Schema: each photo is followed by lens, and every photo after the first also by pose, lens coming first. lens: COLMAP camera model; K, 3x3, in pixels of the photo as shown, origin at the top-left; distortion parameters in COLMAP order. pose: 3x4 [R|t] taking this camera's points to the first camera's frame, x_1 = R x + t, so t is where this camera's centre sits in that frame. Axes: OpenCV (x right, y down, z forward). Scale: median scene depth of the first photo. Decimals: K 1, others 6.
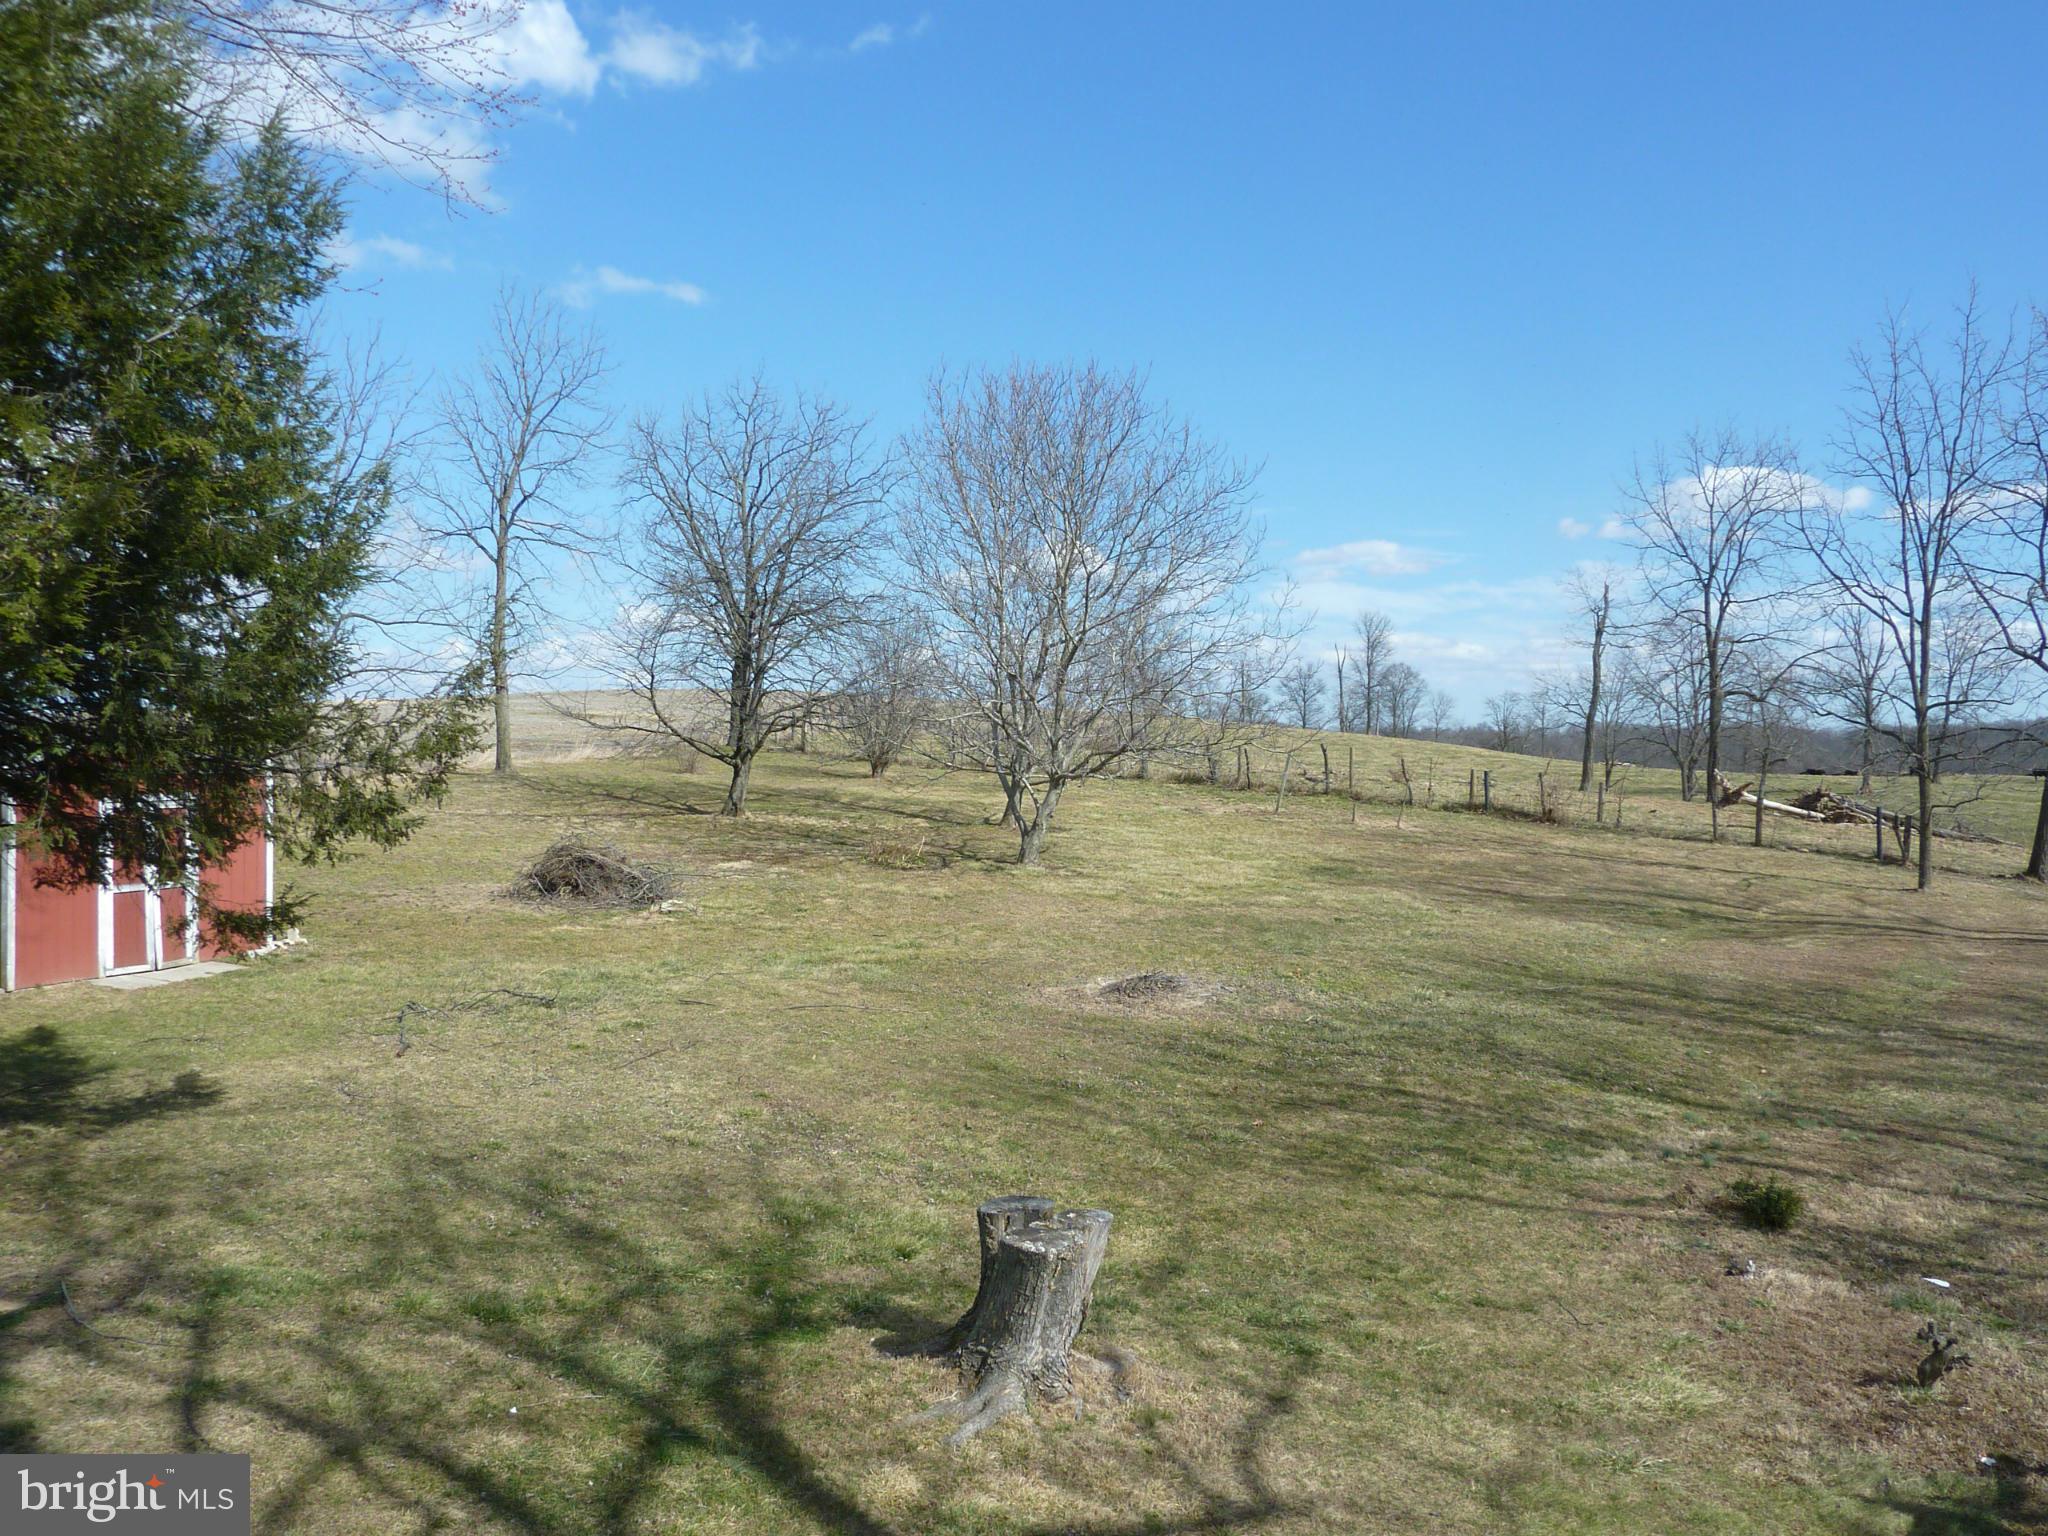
lens RADIAL K [[1555.3, 0, 1028.9], [0, 1555.3, 753.6], [0, 0, 1]] dist [-0.021627, -0.015048]
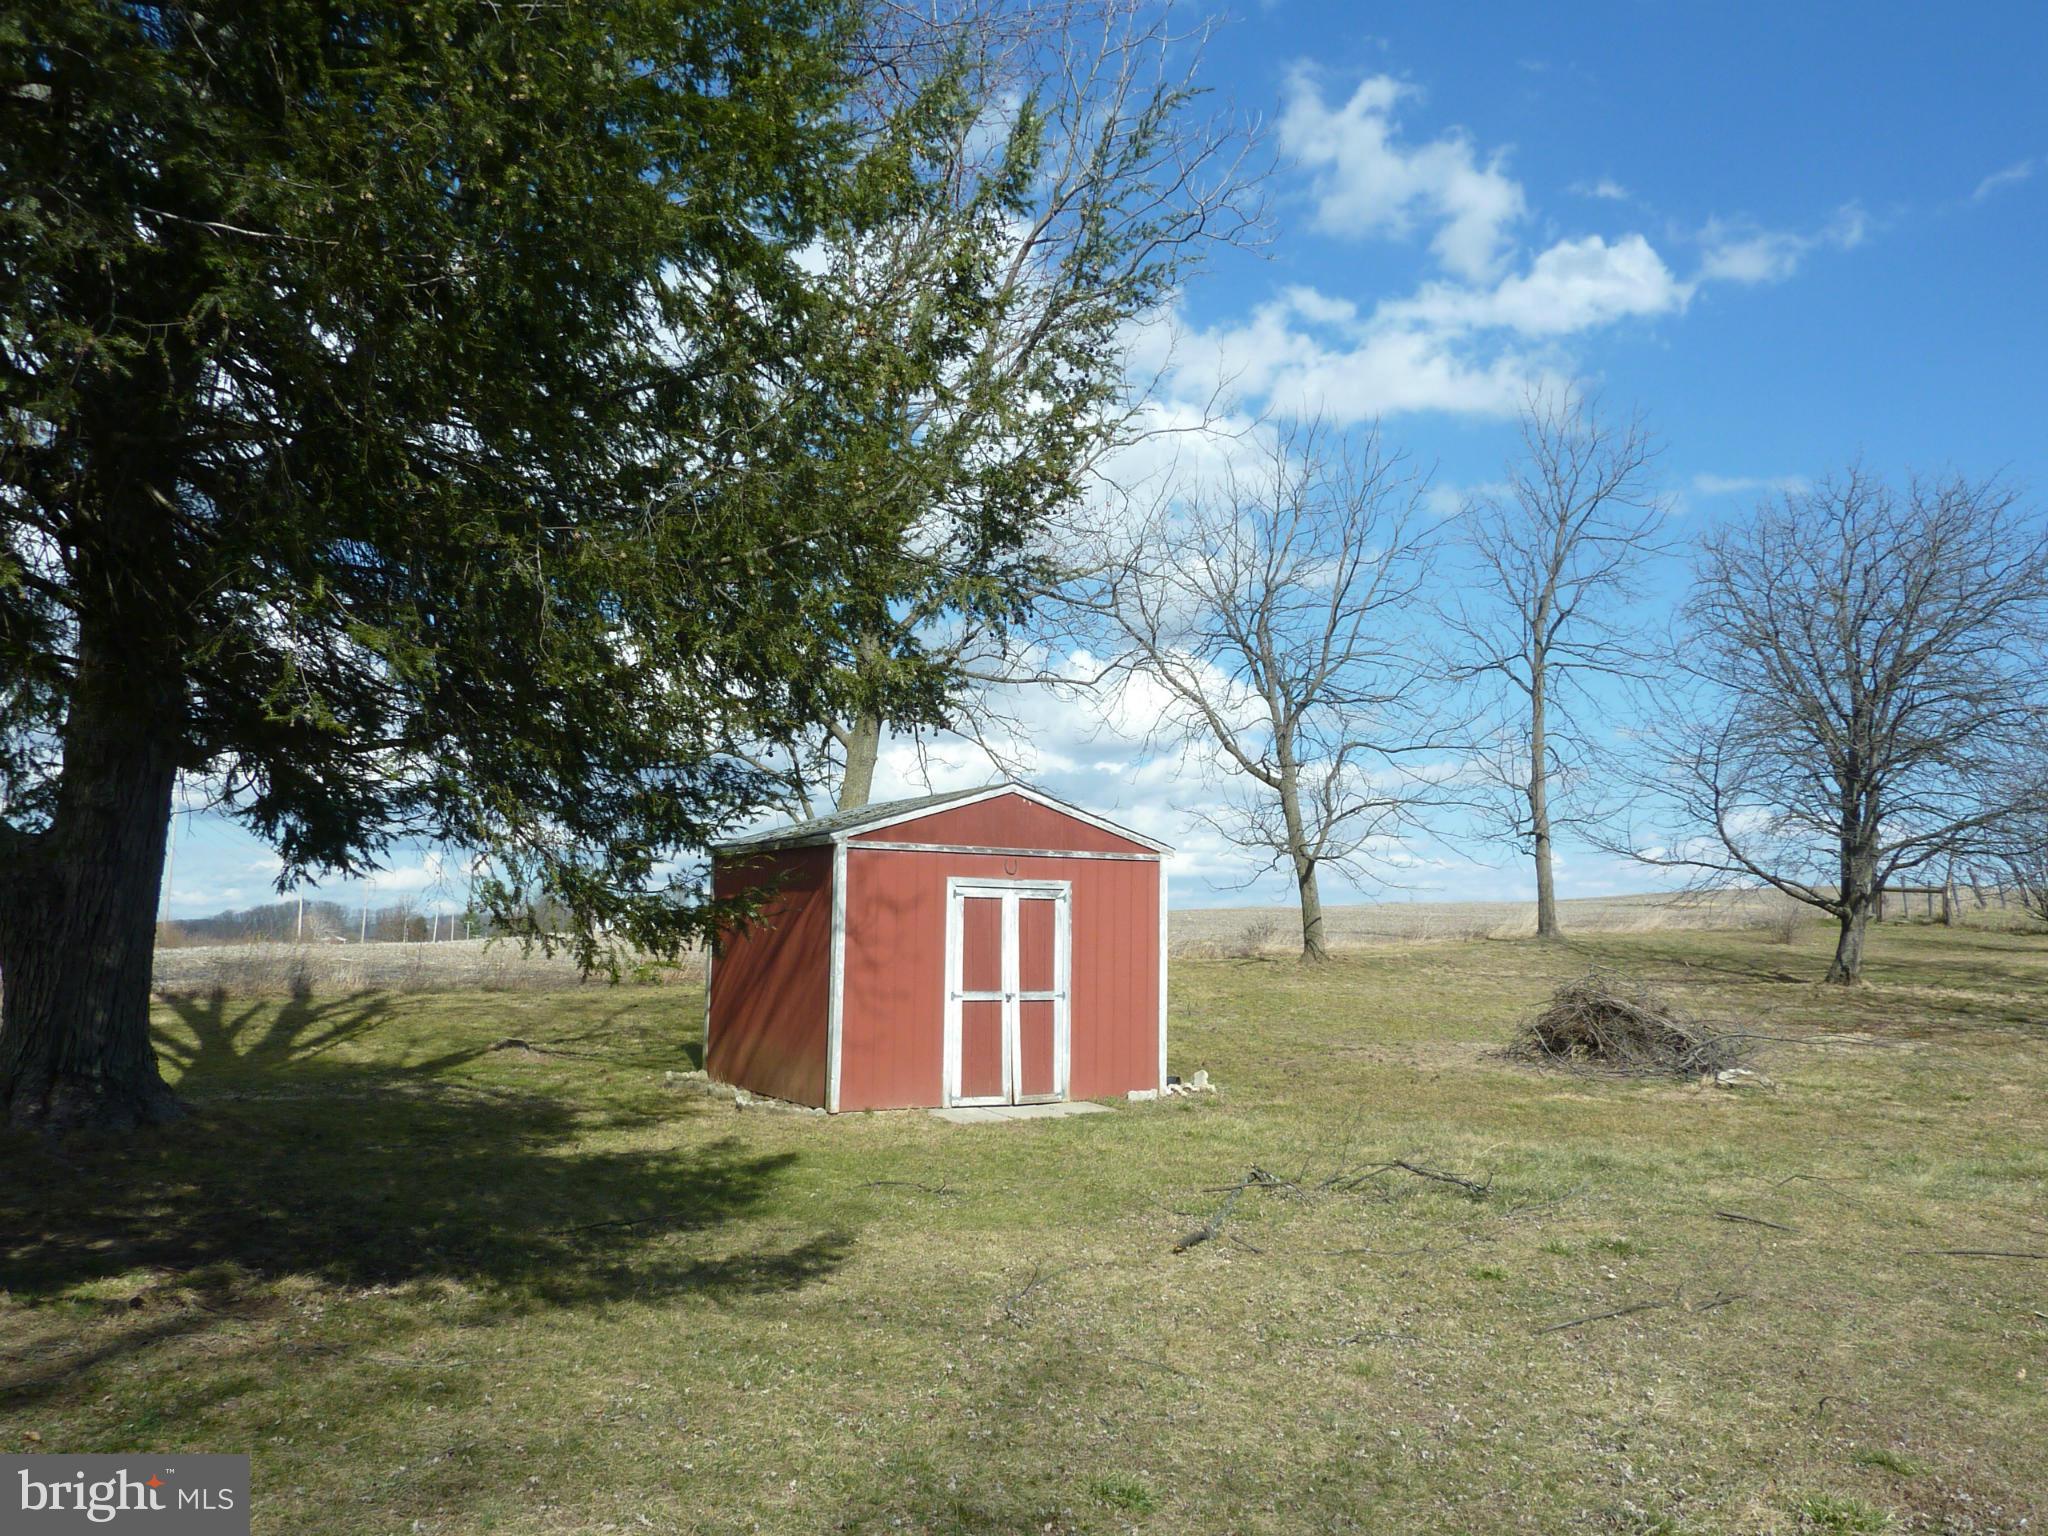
lens RADIAL K [[1555.3, 0, 1026.5], [0, 1555.3, 753.0], [0, 0, 1]] dist [-0.021627, -0.015048]
pose [[0.778556, -0.071924, -0.623440, -0.038609], [-0.014116, 0.991153, -0.131974, 0.043644], [0.627417, 0.111550, 0.770652, 0.244691]]
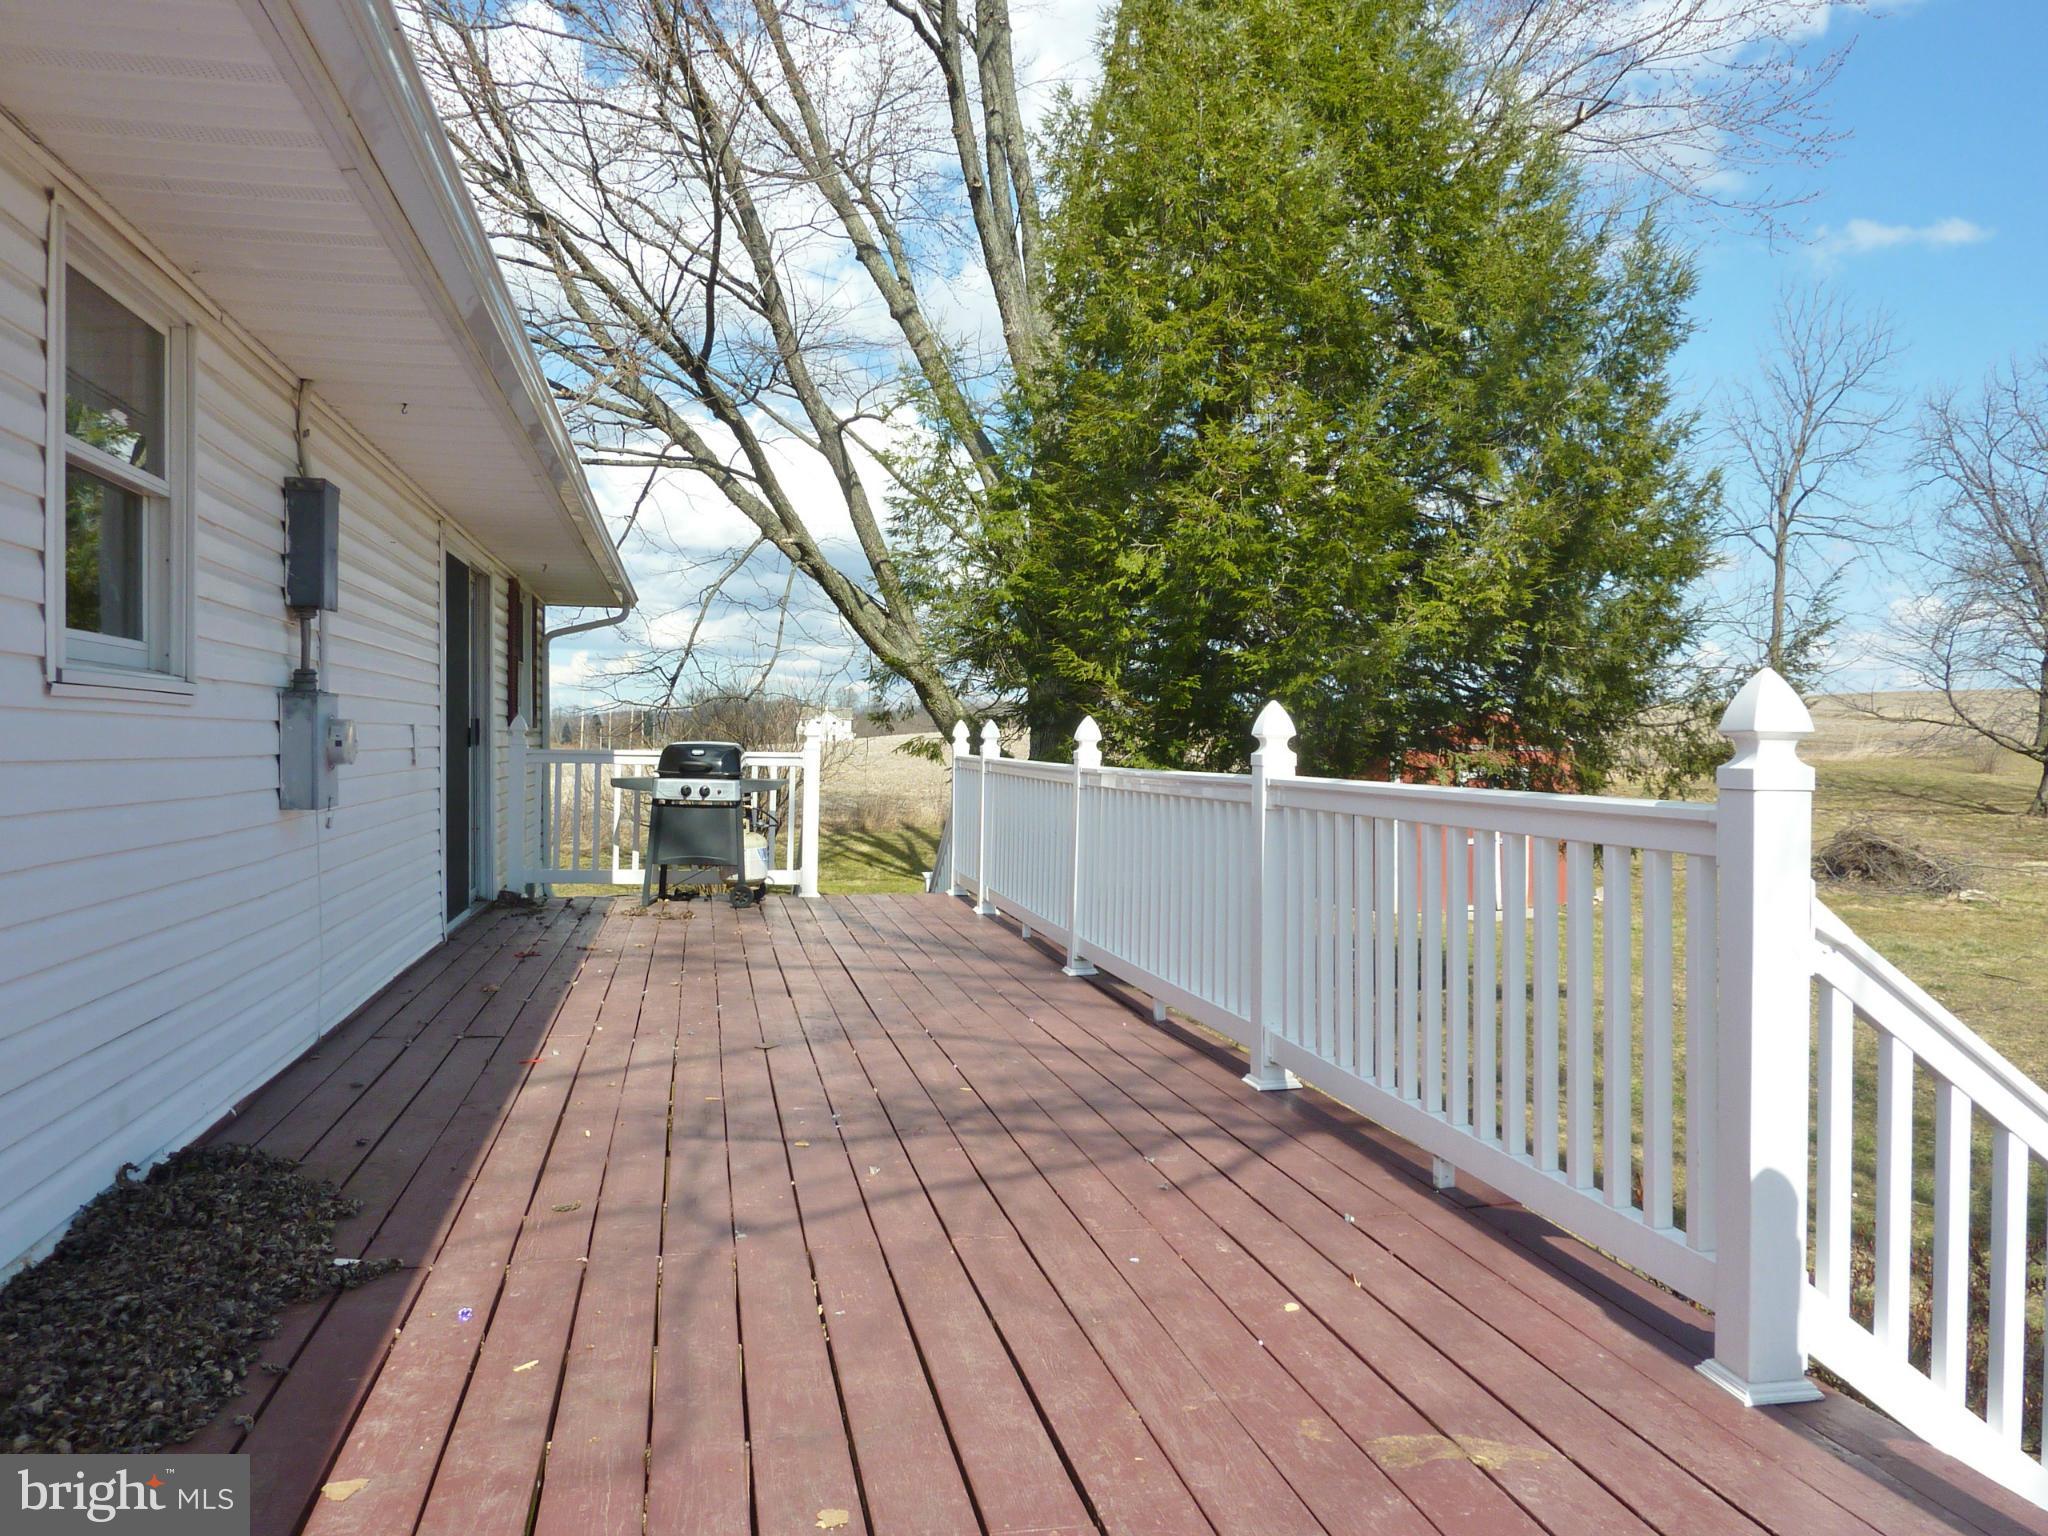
lens RADIAL K [[1555.3, 0, 1030.6], [0, 1555.3, 759.4], [0, 0, 1]] dist [-0.021627, -0.015048]
pose [[0.718637, 0.012877, -0.695266, 0.013645], [-0.013800, 0.999896, 0.004255, 0.013809], [0.695248, 0.006537, 0.718740, -0.088491]]
